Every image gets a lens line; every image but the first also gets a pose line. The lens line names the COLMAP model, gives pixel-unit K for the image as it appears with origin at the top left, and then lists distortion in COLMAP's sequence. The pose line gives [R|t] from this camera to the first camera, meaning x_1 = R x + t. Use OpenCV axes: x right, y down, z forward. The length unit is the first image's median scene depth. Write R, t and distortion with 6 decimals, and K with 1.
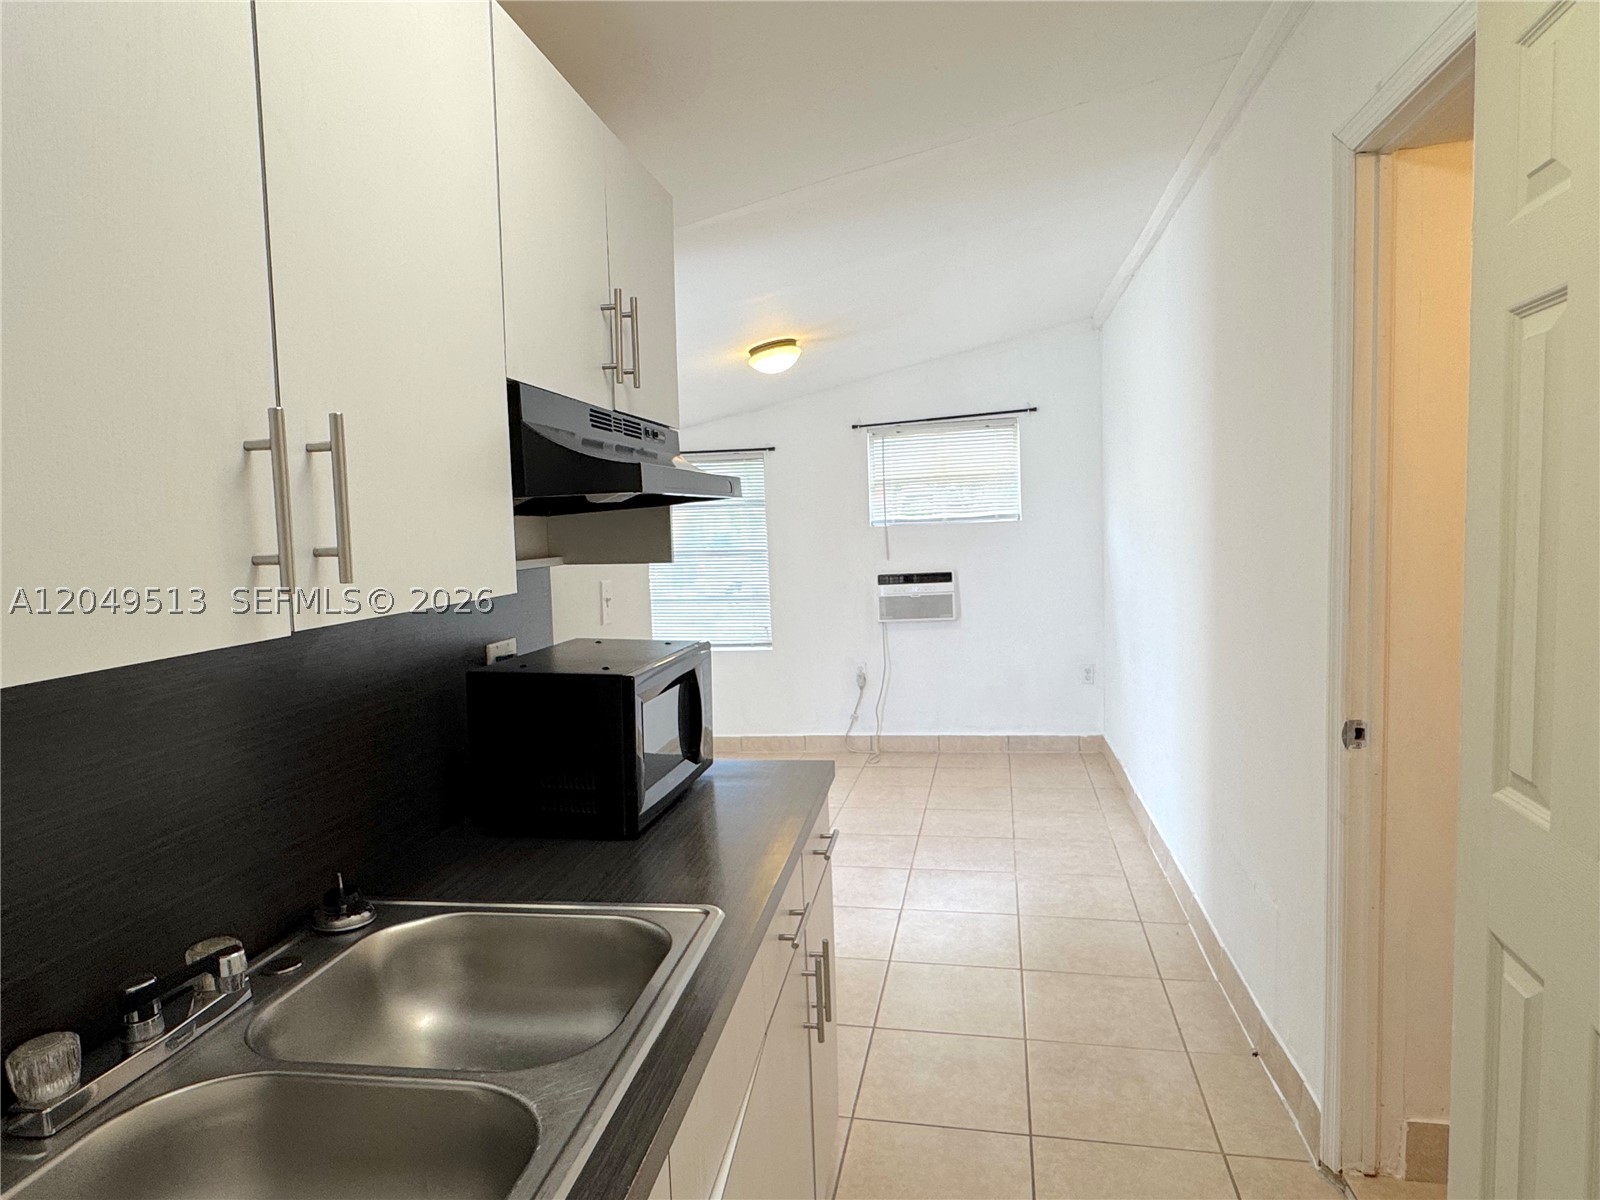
lens RADIAL K [[982.2, 0, 798.4], [0, 982.2, 604.8], [0, 0, 1]] dist [0.002186, 0.002197]
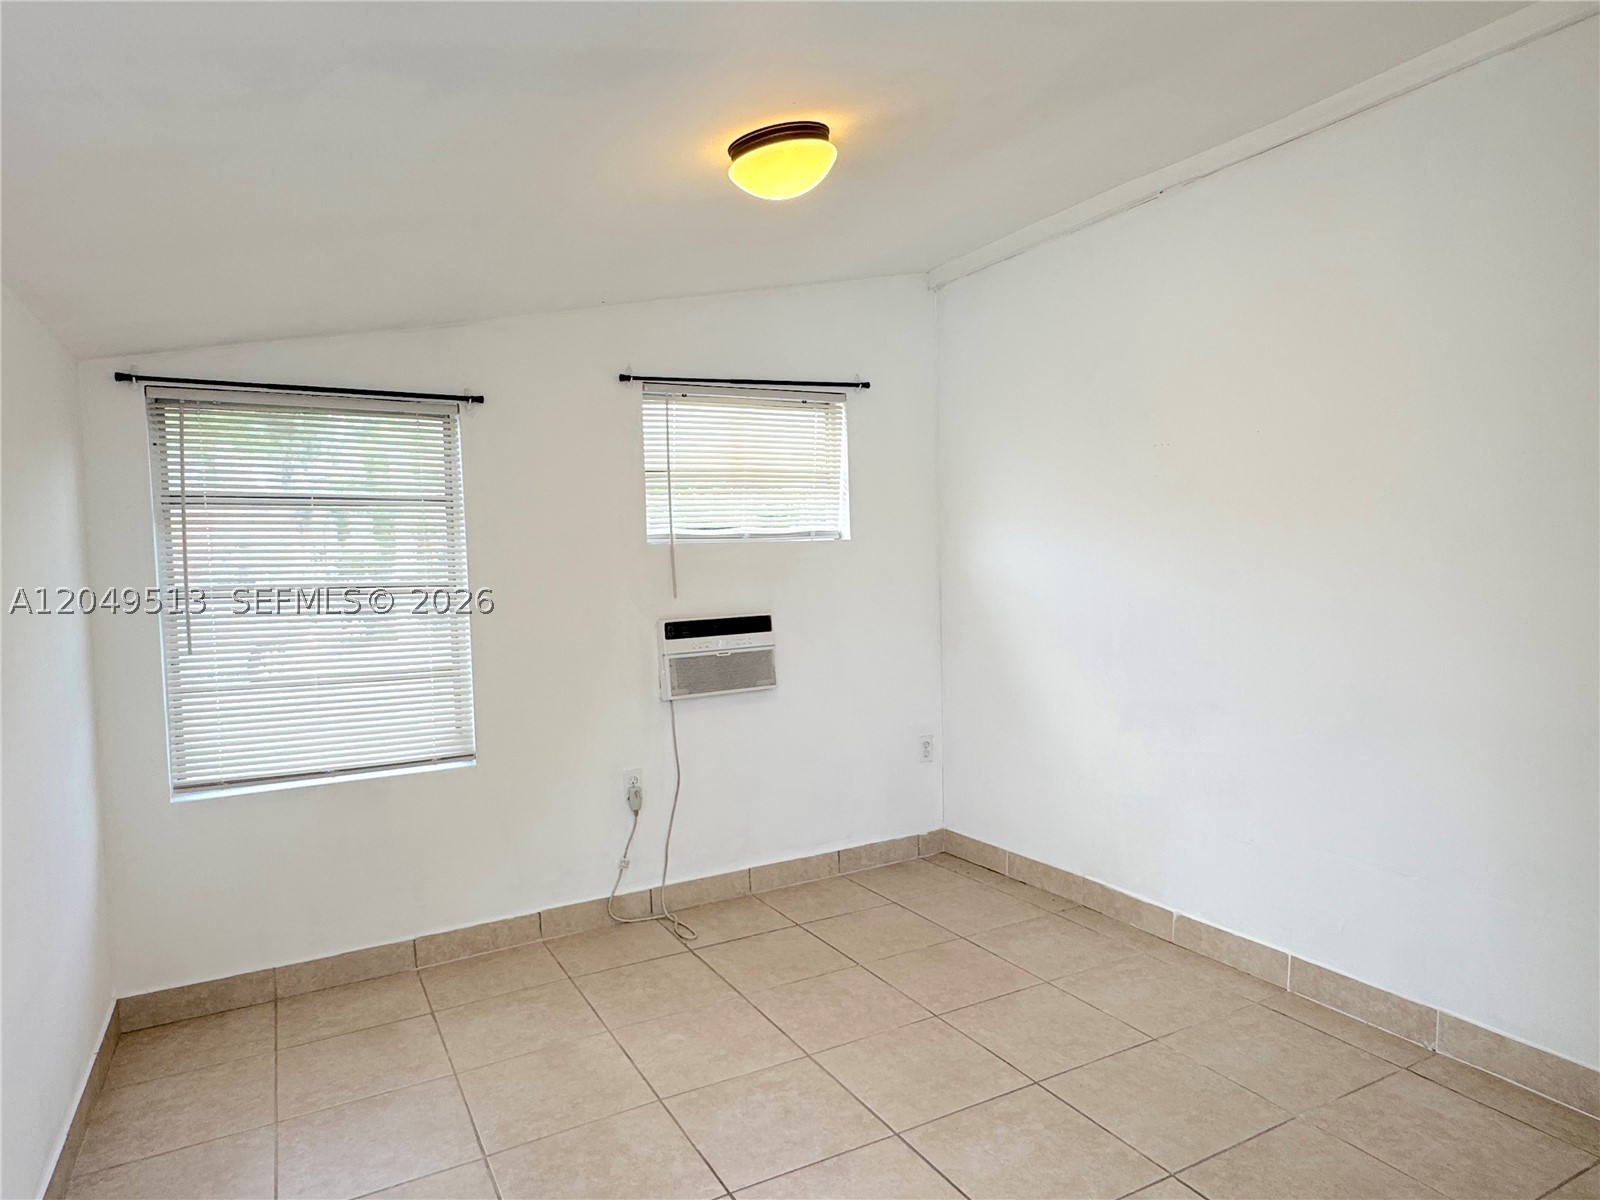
lens RADIAL K [[976.4, 0, 800.2], [0, 976.4, 603.1], [0, 0, 1]] dist [-0.001725, -0.000216]
pose [[0.768823, -0.013324, 0.639323, -0.258873], [0.050300, 0.997945, -0.039690, -0.015510], [-0.637480, 0.062672, 0.767914, 0.510454]]
